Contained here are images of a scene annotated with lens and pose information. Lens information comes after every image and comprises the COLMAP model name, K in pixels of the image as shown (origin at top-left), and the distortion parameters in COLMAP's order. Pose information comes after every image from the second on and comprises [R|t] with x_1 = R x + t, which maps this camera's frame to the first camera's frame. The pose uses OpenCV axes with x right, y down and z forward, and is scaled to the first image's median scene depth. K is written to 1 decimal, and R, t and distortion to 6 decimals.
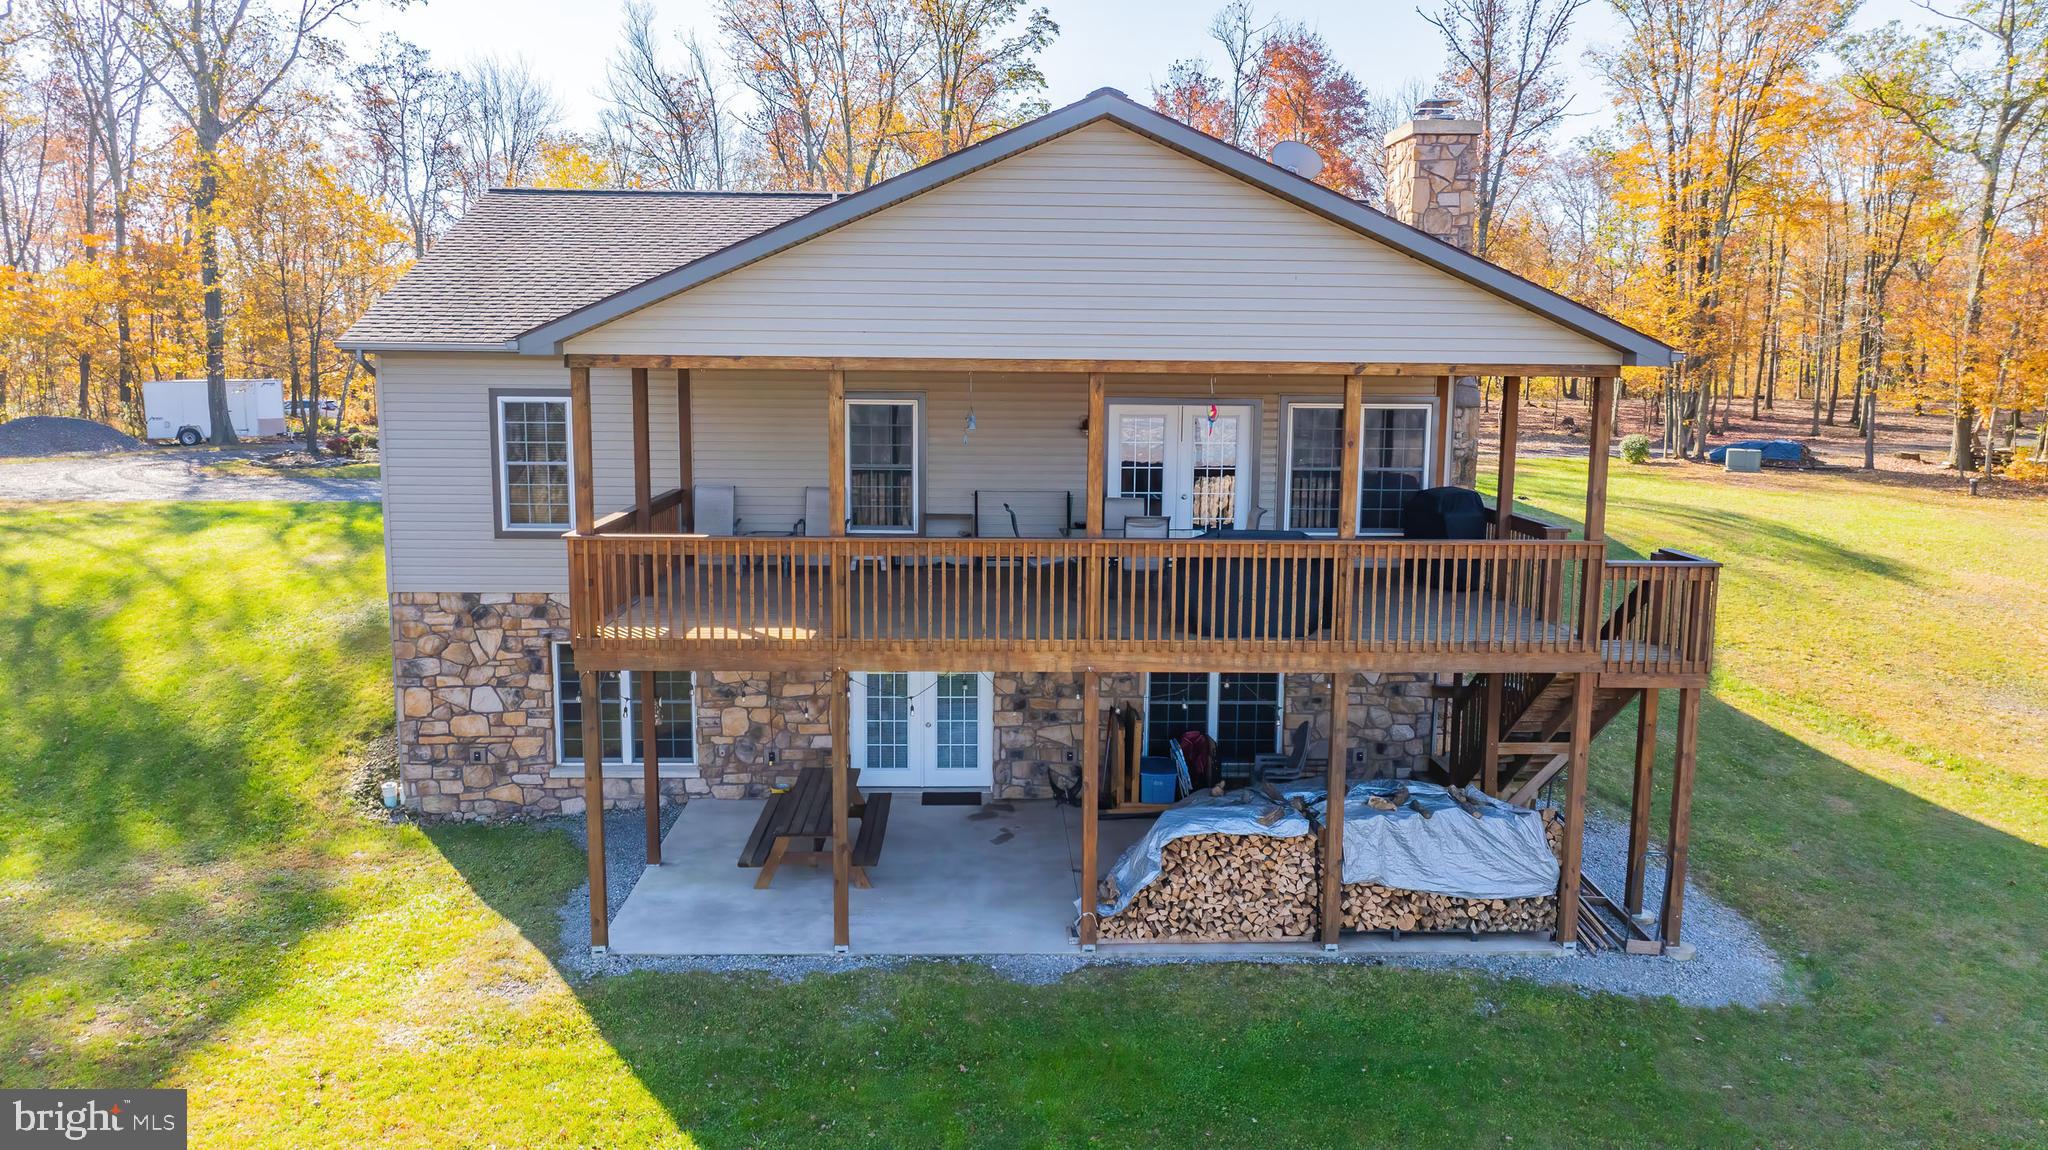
lens RADIAL K [[1434.9, 0, 1029.6], [0, 1434.9, 569.3], [0, 0, 1]] dist [-0.032627, 0.034607]
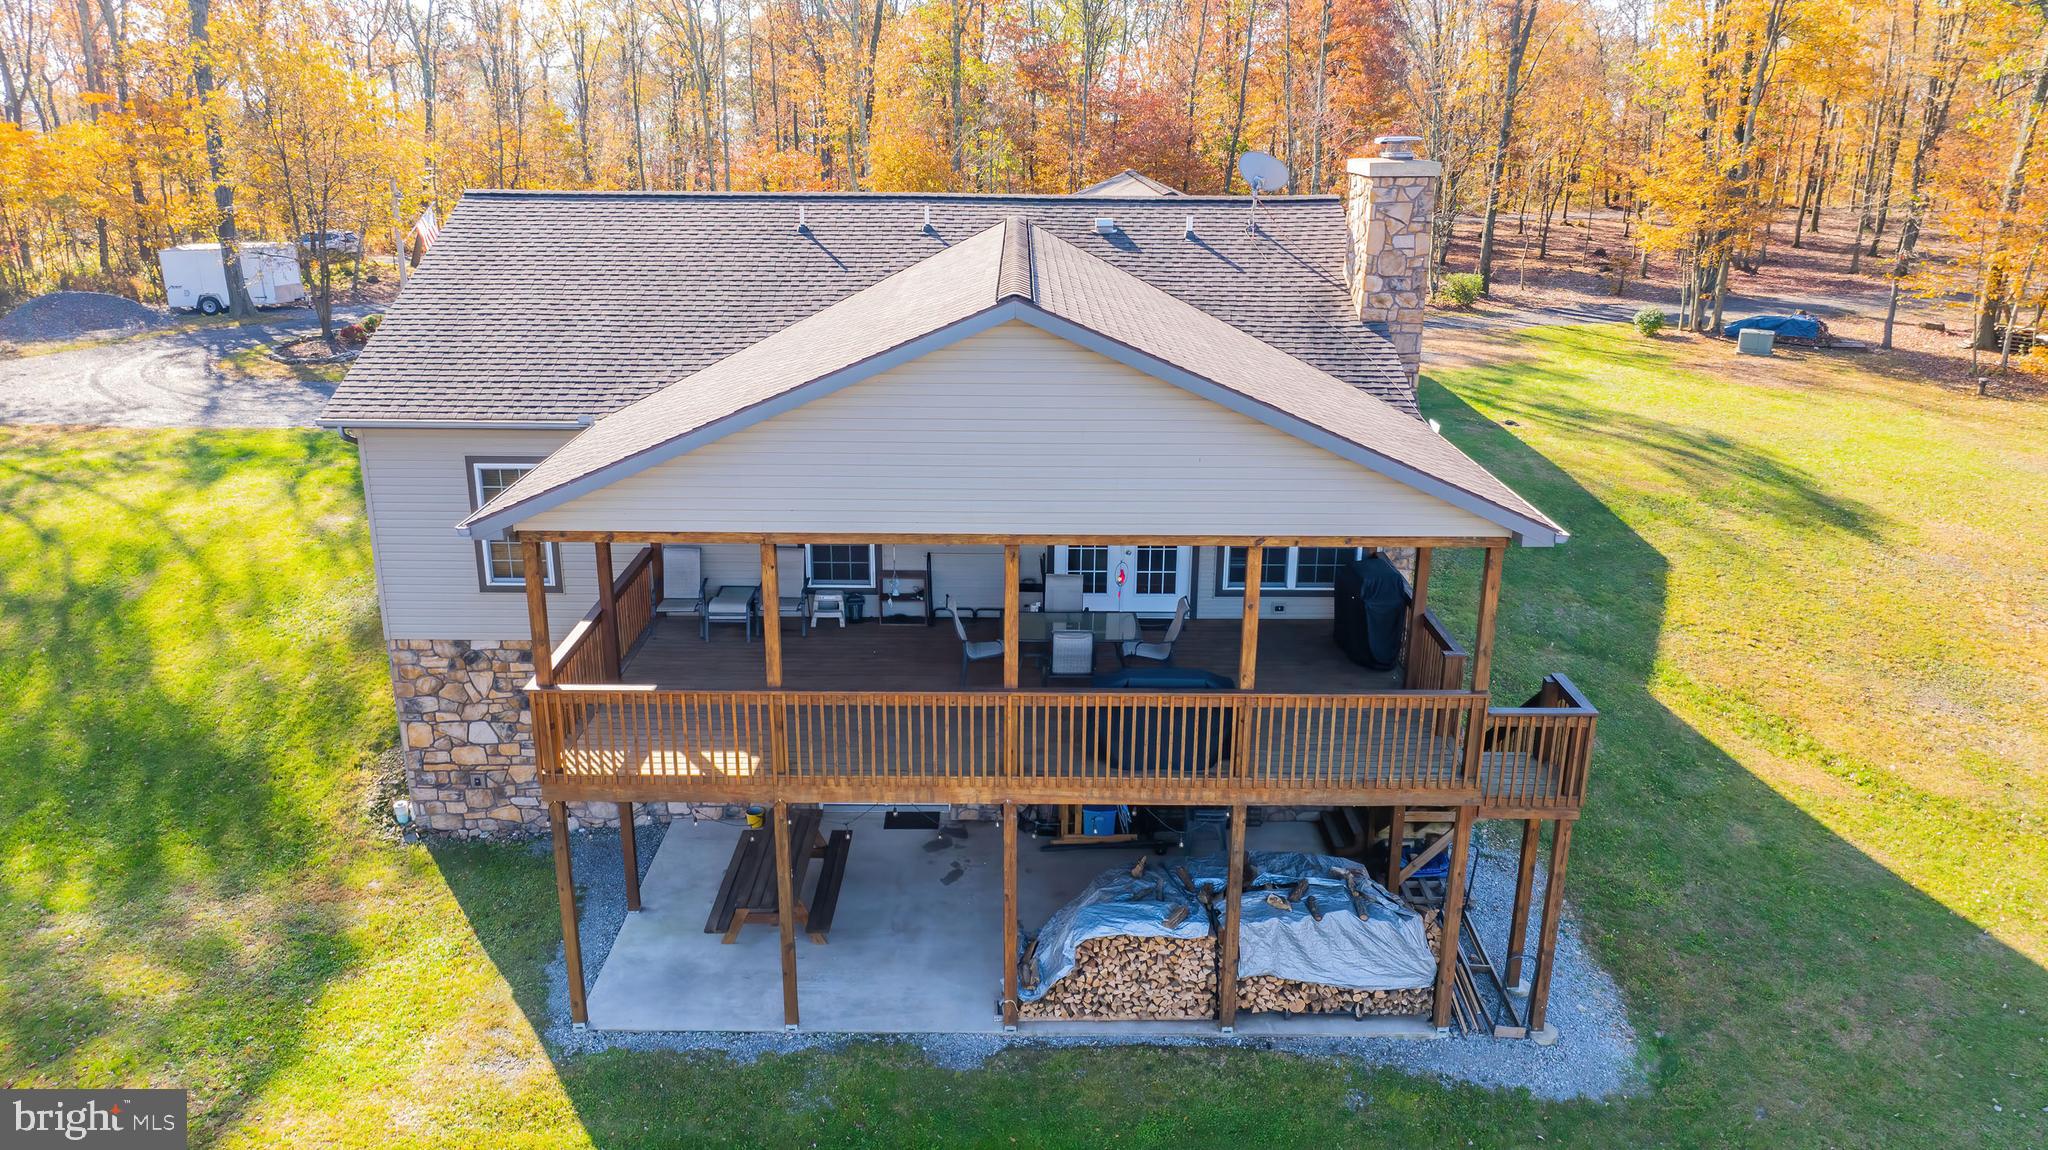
lens RADIAL K [[1434.9, 0, 1029.4], [0, 1434.9, 567.9], [0, 0, 1]] dist [-0.032627, 0.034607]
pose [[0.999573, 0.007352, -0.028290, 0.065491], [-0.002528, 0.985970, 0.166902, -0.215154], [0.029120, -0.166759, 0.985568, -0.037731]]
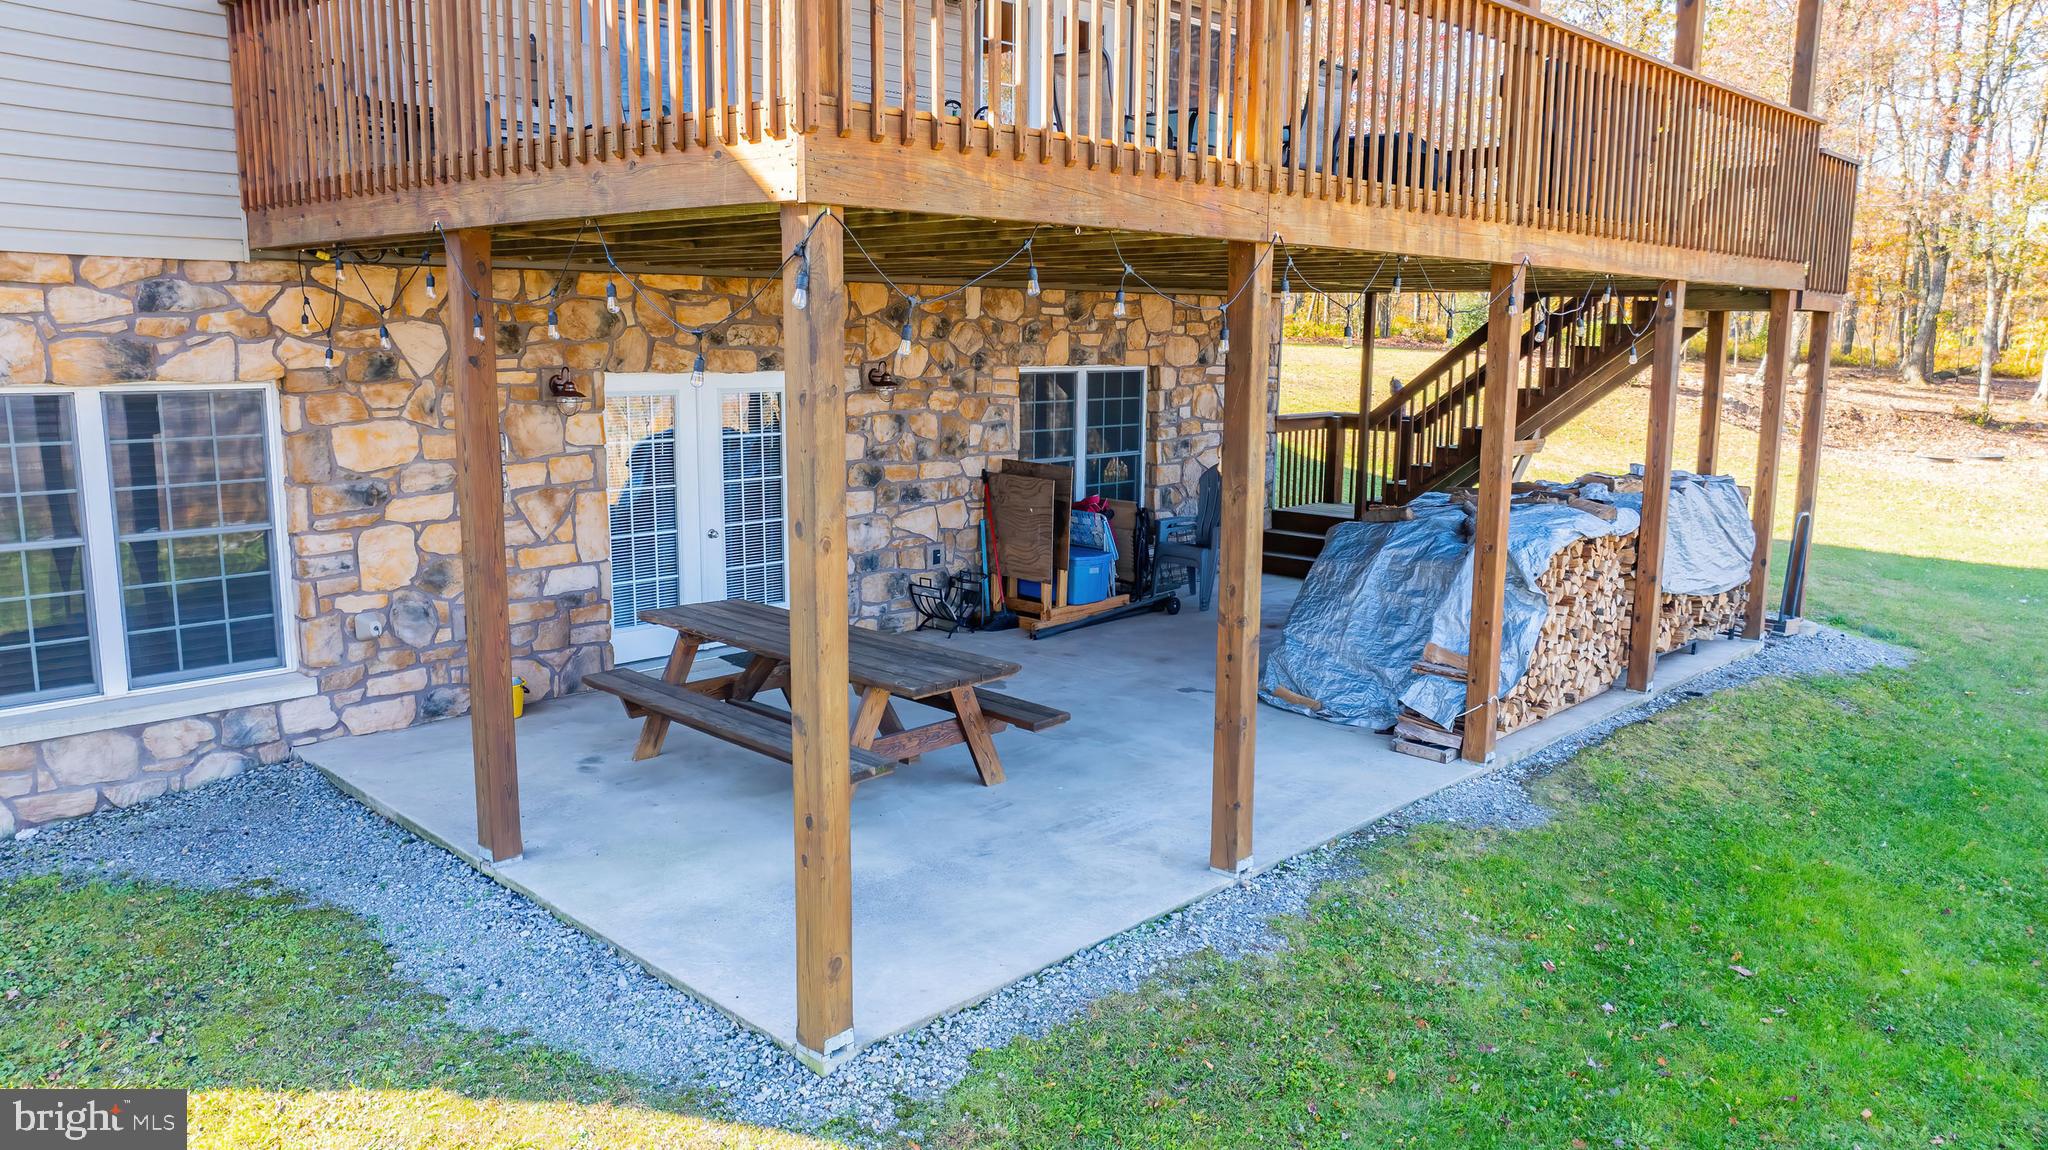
lens RADIAL K [[1434.9, 0, 1026.9], [0, 1434.9, 574.1], [0, 0, 1]] dist [-0.032627, 0.034607]
pose [[0.722309, -0.119344, 0.681195, -0.372521], [0.095309, 0.992777, 0.072871, 0.098850], [-0.684971, 0.012289, 0.728467, 0.537088]]
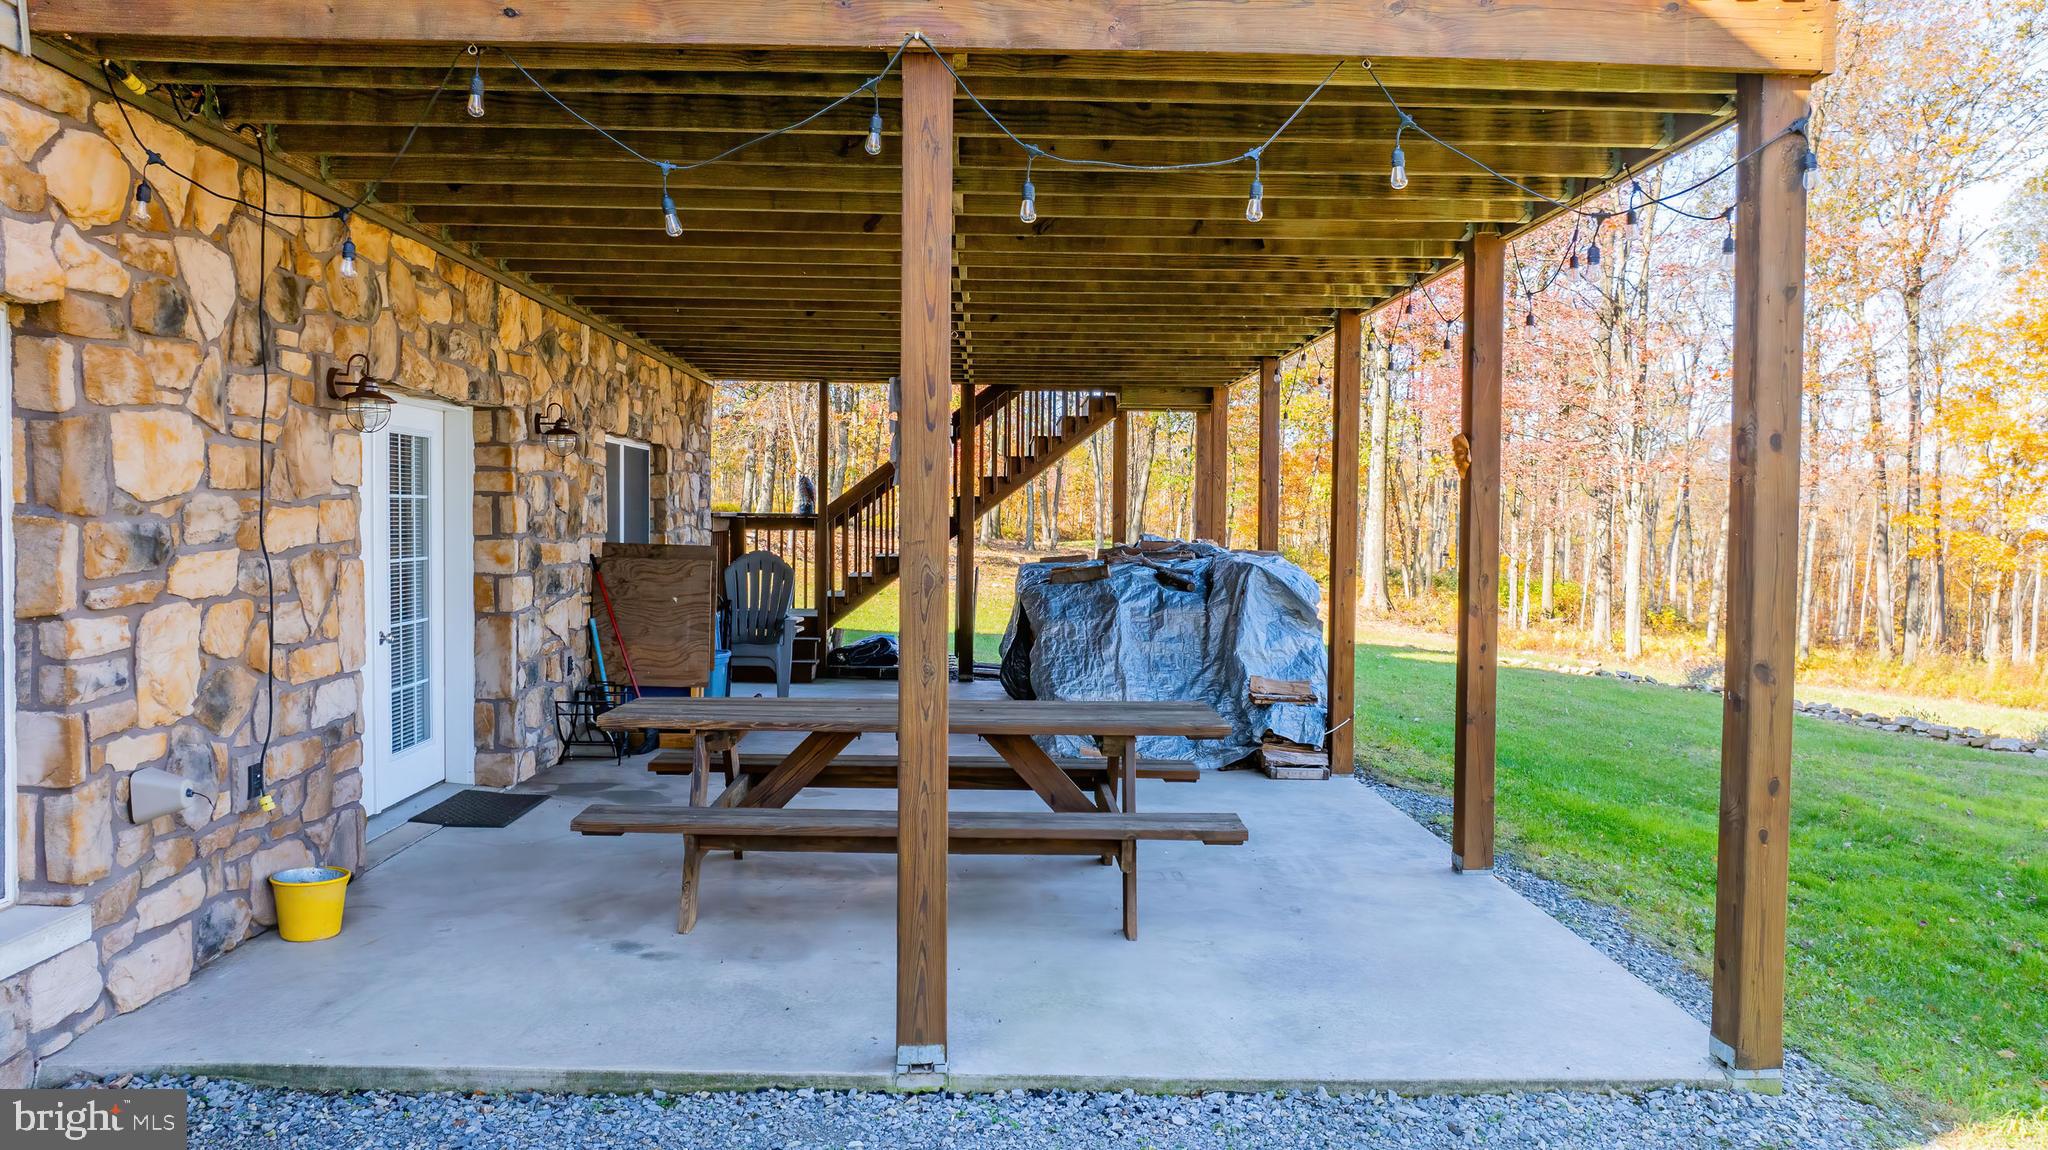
lens RADIAL K [[1434.9, 0, 1016.0], [0, 1434.9, 576.1], [0, 0, 1]] dist [-0.032627, 0.034607]
pose [[0.015650, -0.051470, 0.998552, -0.450017], [0.131452, 0.990112, 0.048975, 0.099685], [-0.991199, 0.130496, 0.022261, 0.858979]]
